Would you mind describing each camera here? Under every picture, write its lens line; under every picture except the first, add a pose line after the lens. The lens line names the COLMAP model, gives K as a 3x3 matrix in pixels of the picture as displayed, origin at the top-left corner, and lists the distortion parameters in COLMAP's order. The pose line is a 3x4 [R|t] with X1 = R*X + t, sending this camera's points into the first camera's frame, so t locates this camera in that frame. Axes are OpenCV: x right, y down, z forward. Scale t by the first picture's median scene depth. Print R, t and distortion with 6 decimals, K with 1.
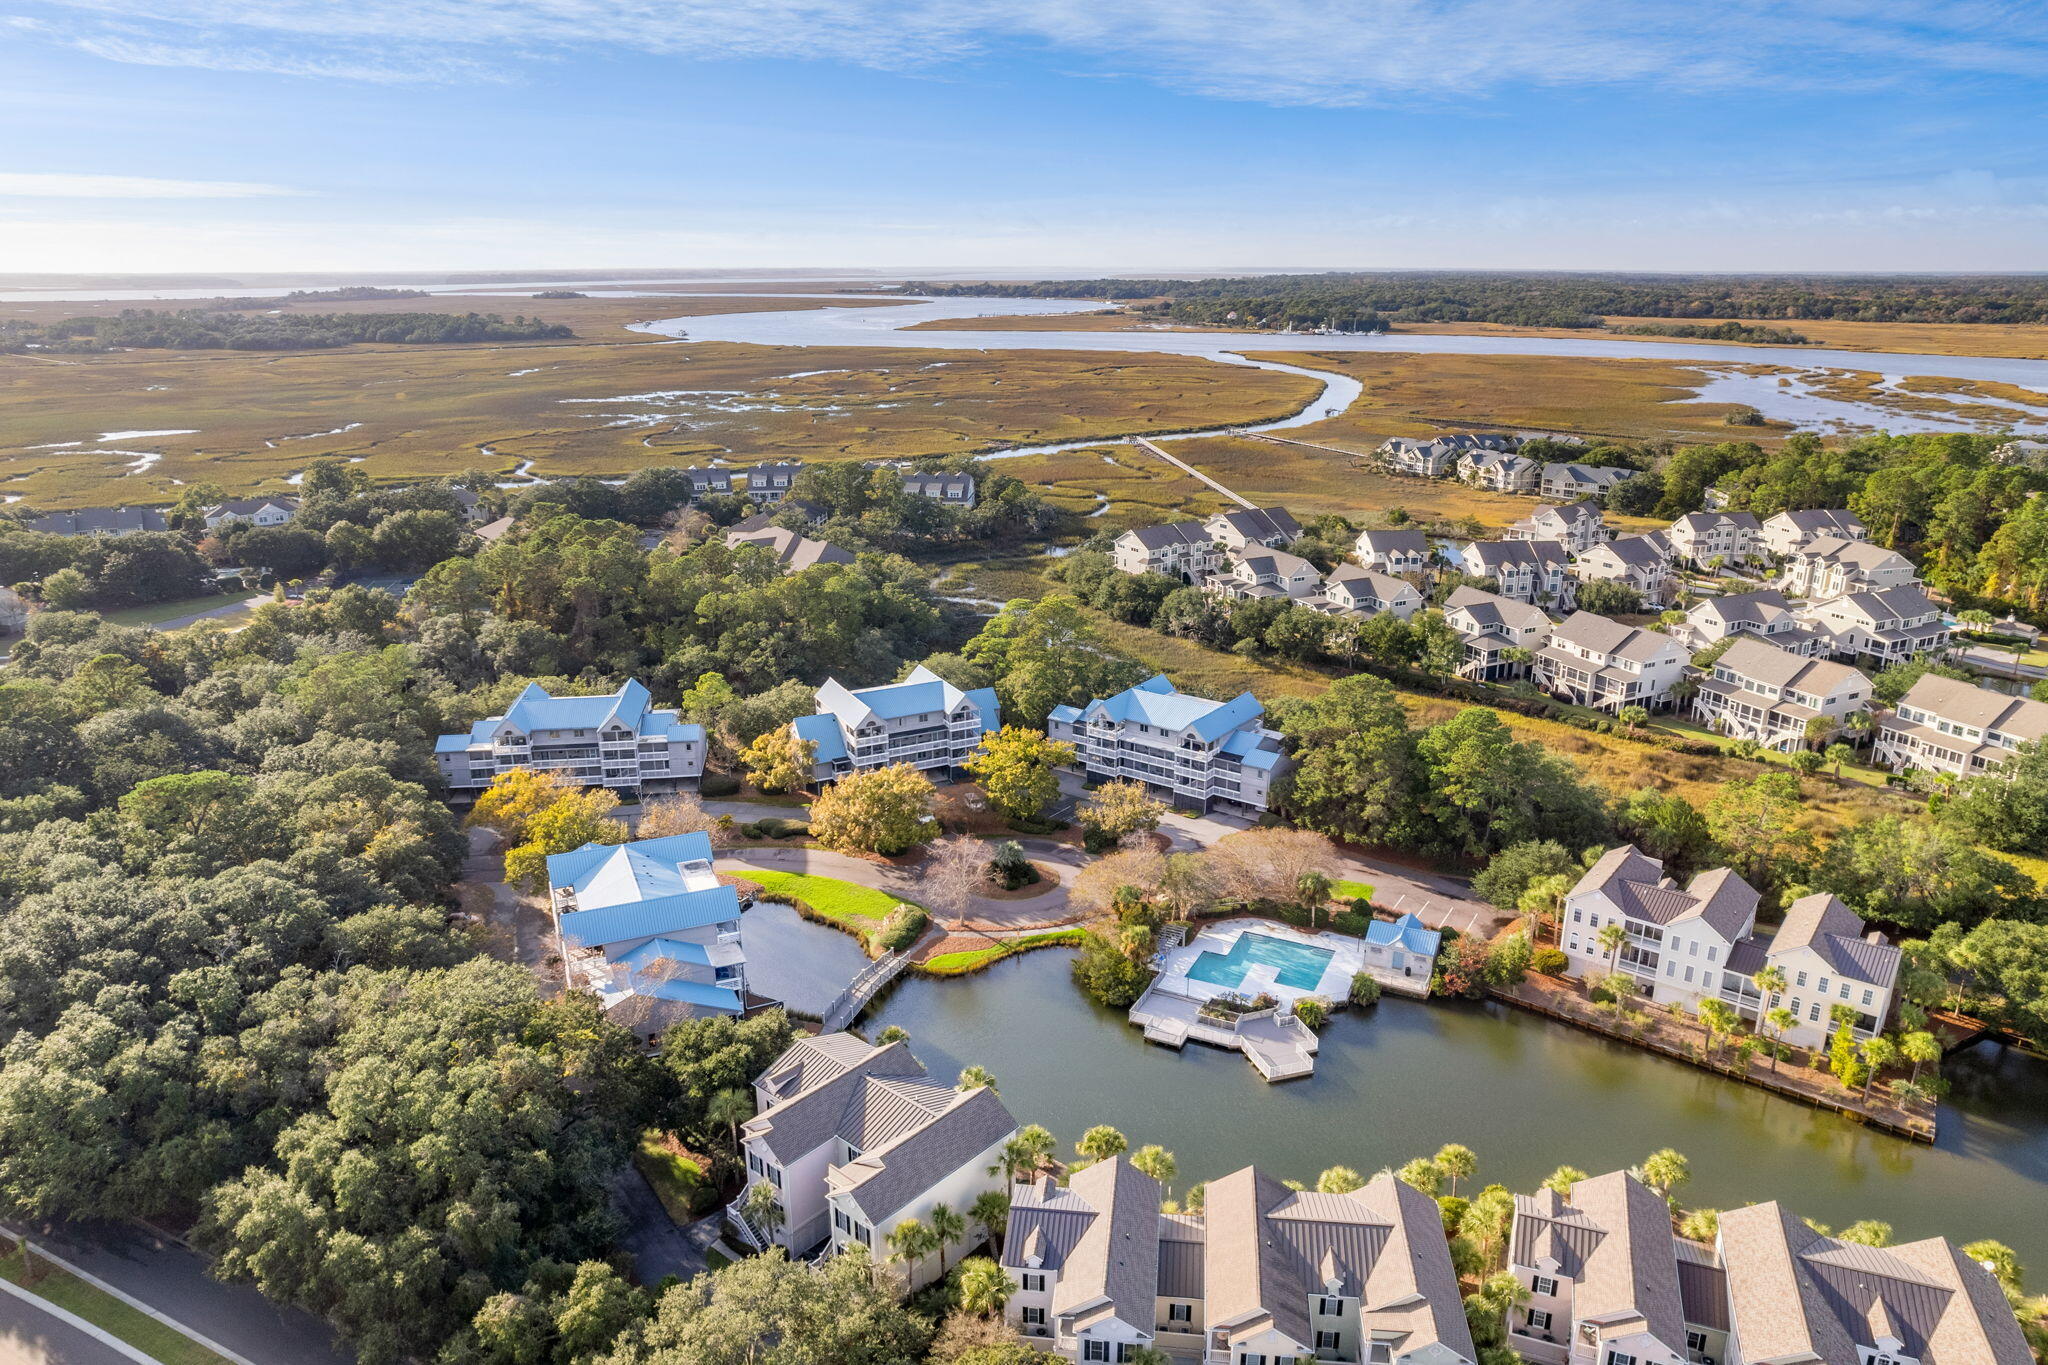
lens RADIAL K [[1364.2, 0, 1030.7], [0, 1364.2, 677.6], [0, 0, 1]] dist [-0.080146, 0.083934]
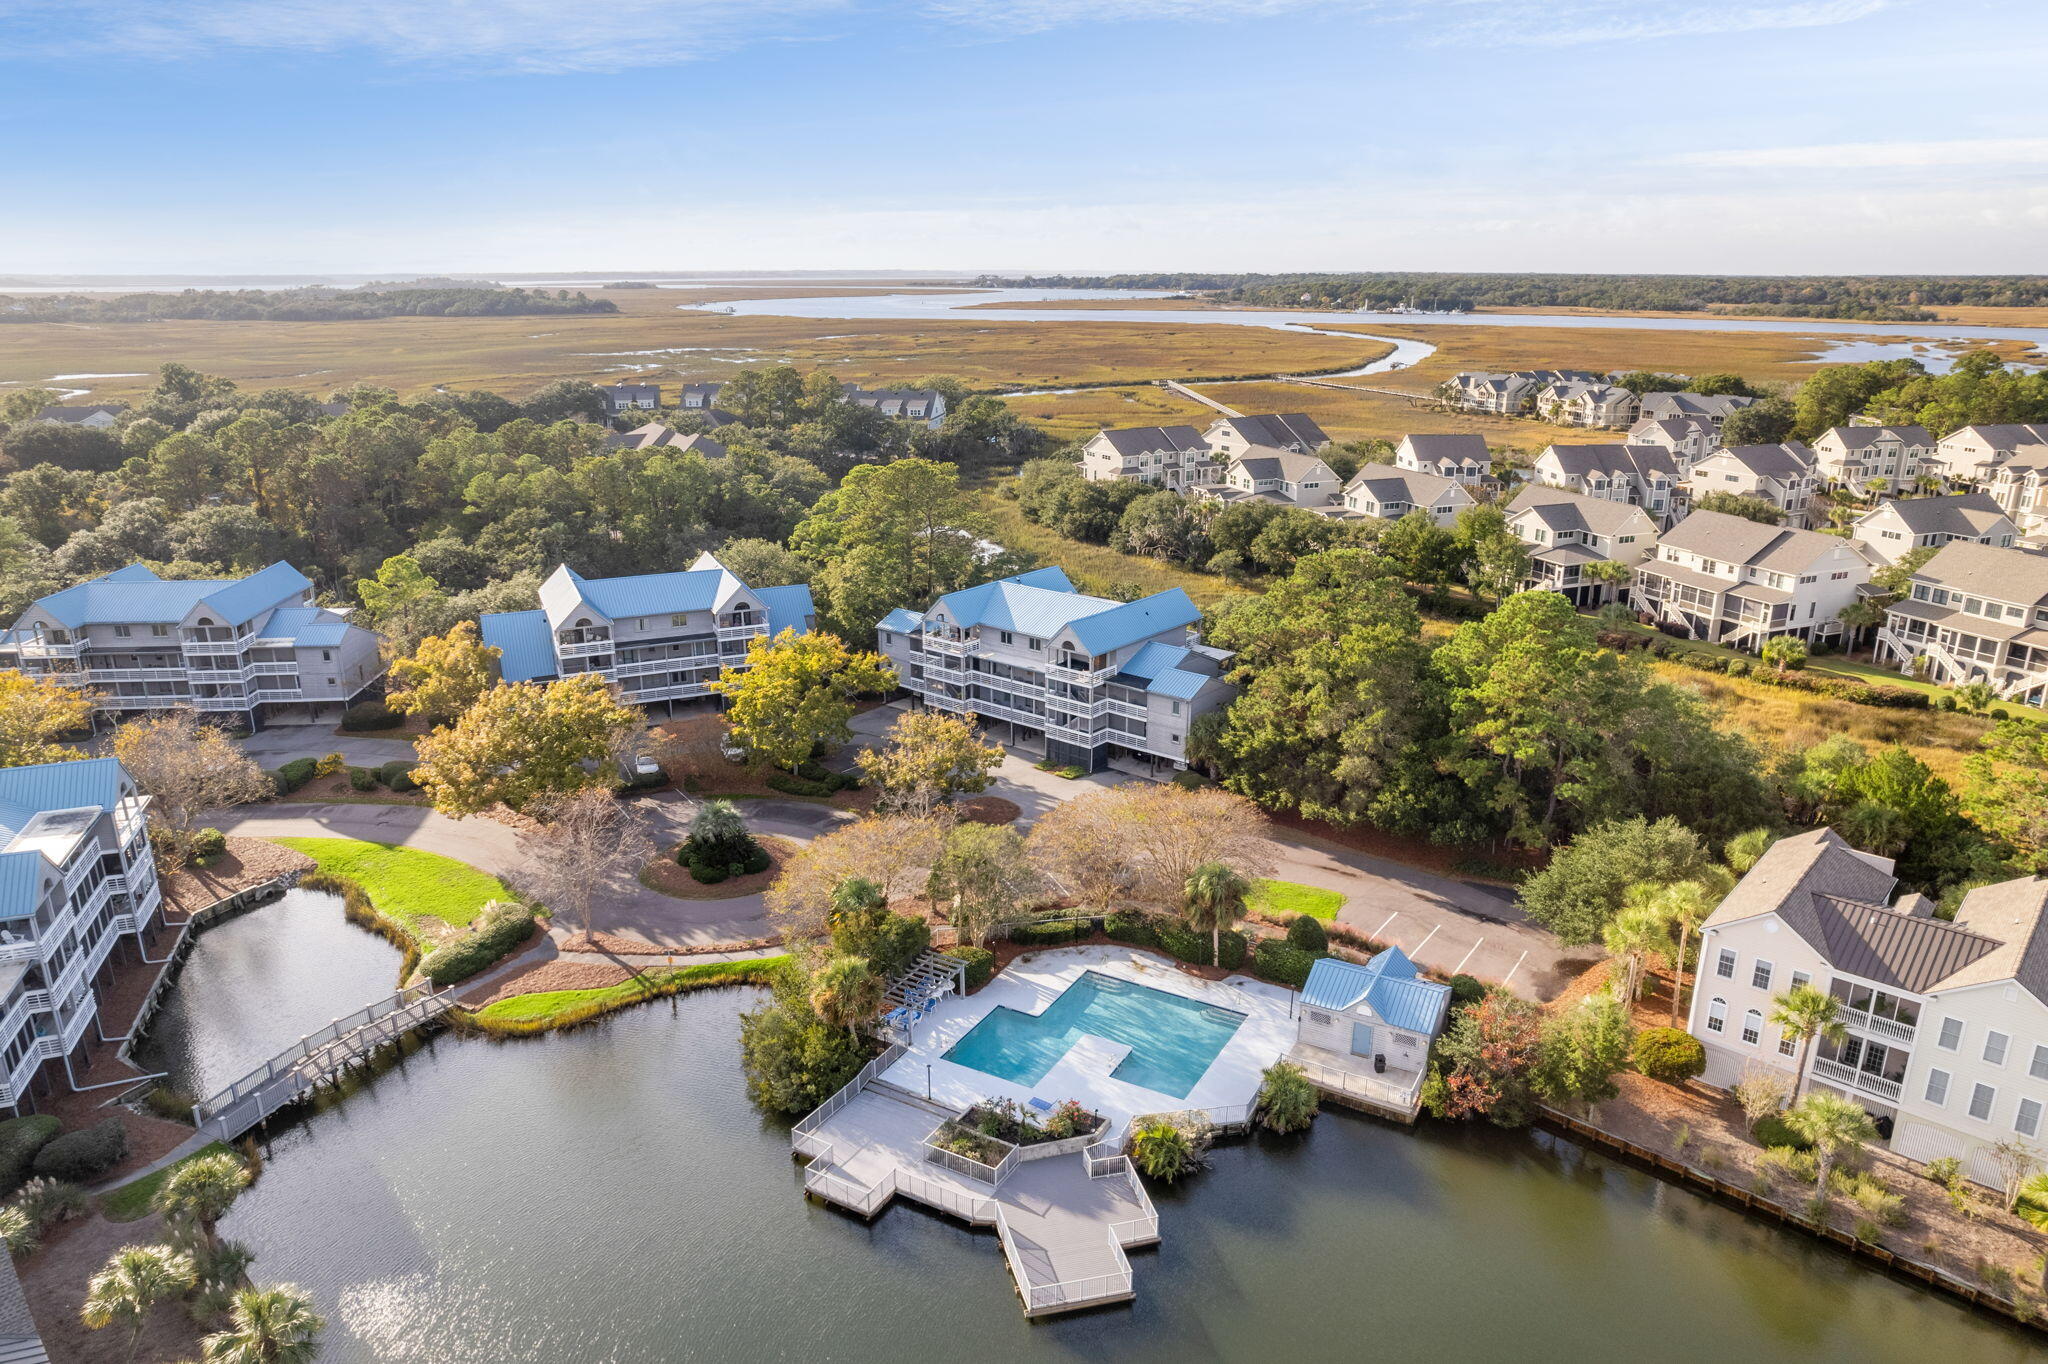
lens RADIAL K [[1348.6, 0, 1035.5], [0, 1348.6, 683.4], [0, 0, 1]] dist [-0.080158, 0.081539]
pose [[0.998121, 0.018680, -0.058365, 0.133621], [-0.018768, 0.999823, -0.000959, 0.058828], [0.058336, 0.002052, 0.998295, 0.372255]]
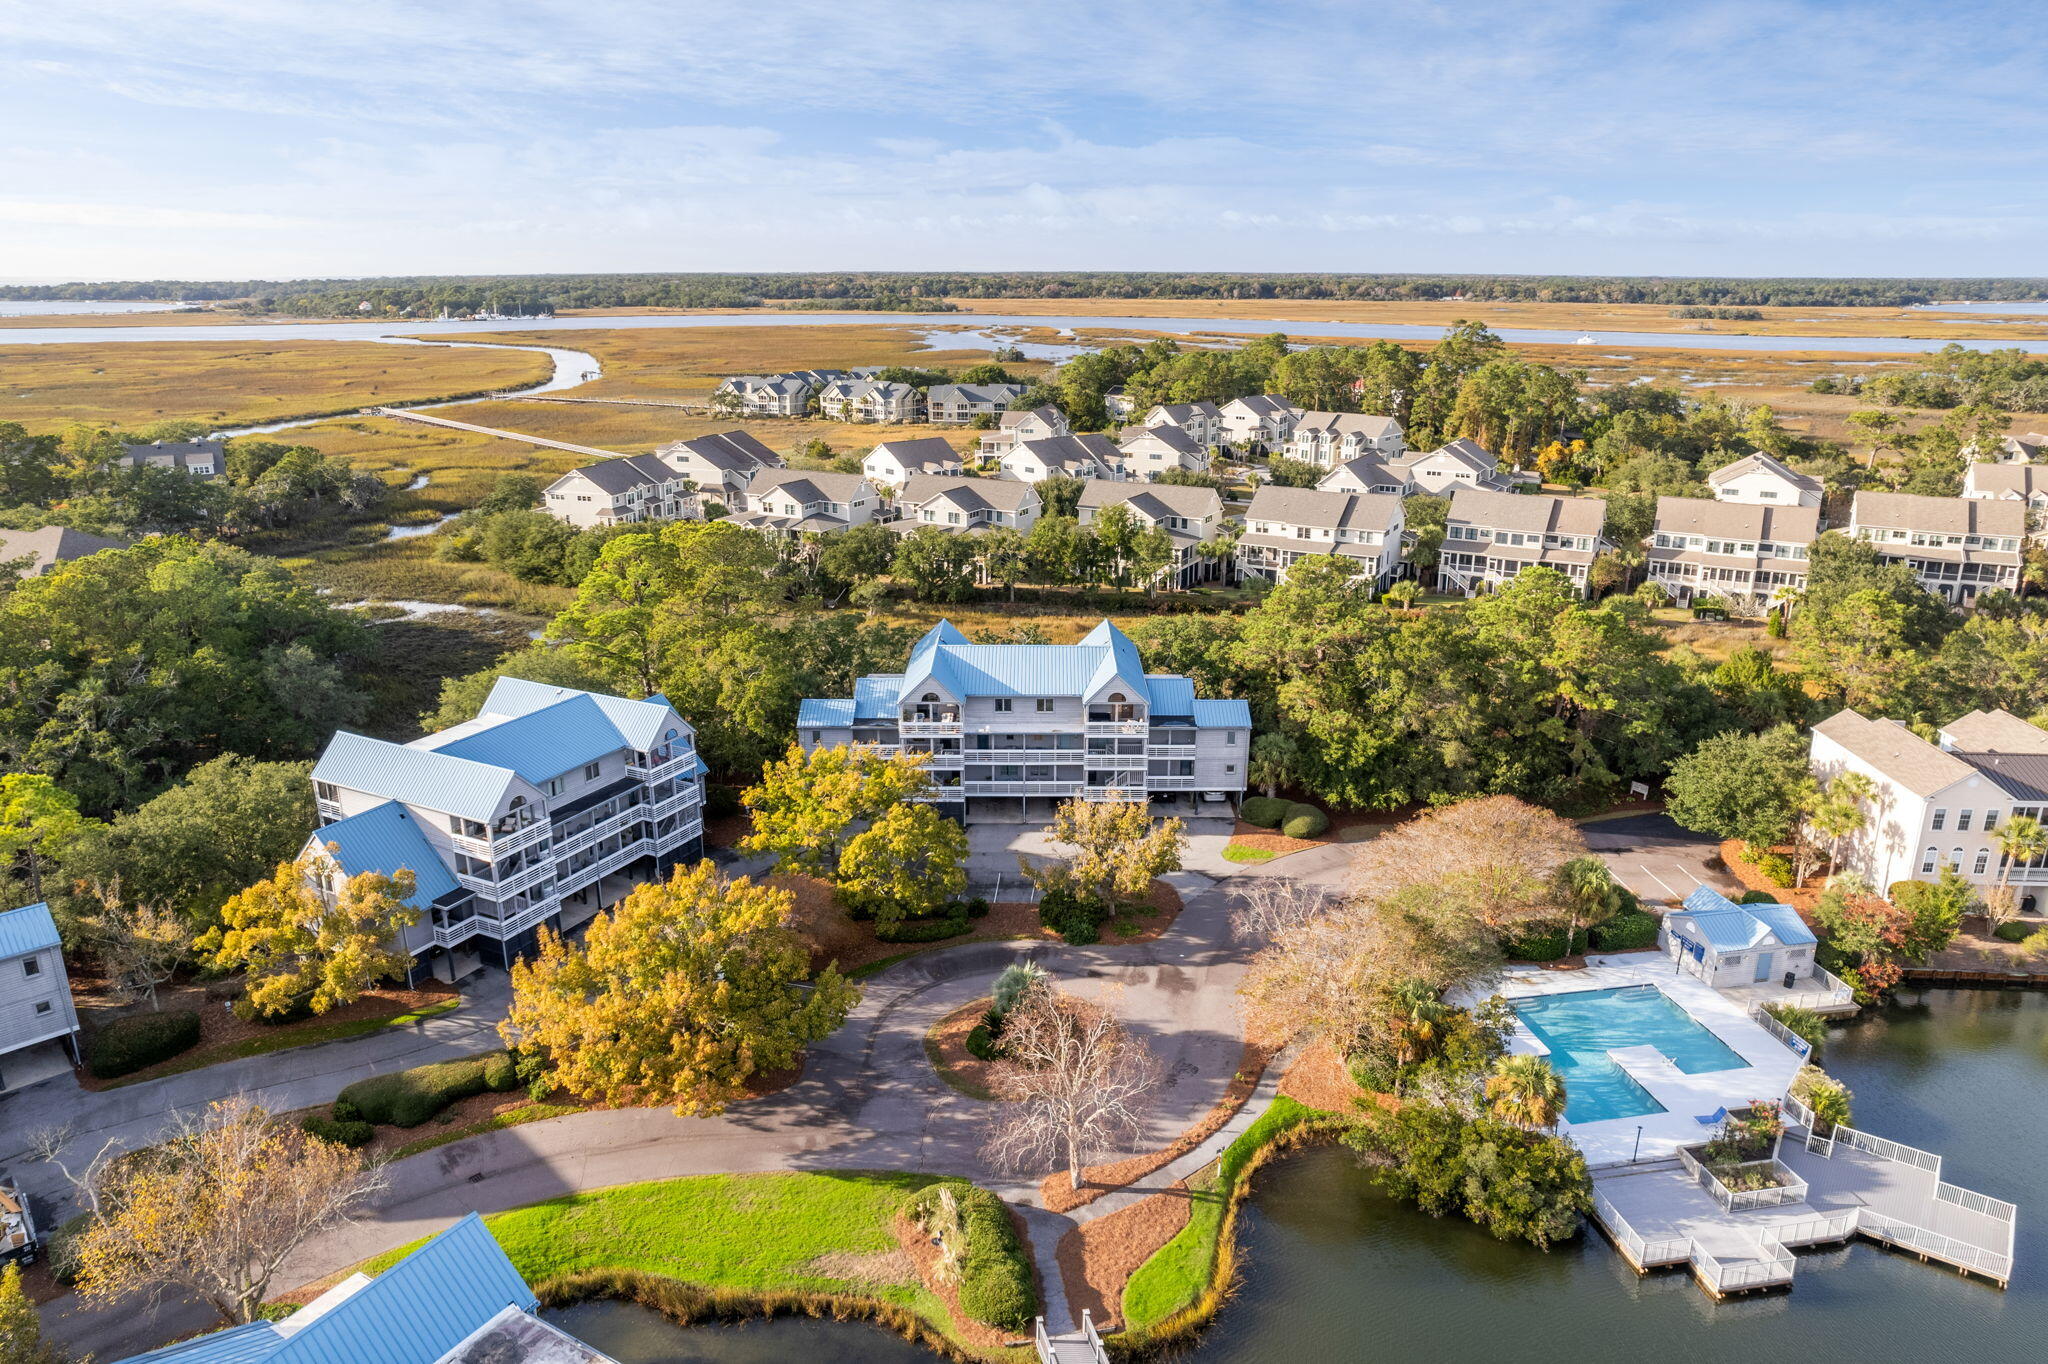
lens RADIAL K [[1364.2, 0, 1030.7], [0, 1364.2, 677.1], [0, 0, 1]] dist [-0.080146, 0.083934]
pose [[0.806894, -0.168015, 0.566298, -0.224593], [0.173572, 0.983812, 0.044572, 0.002795], [-0.564619, 0.062329, 0.822995, 0.528232]]
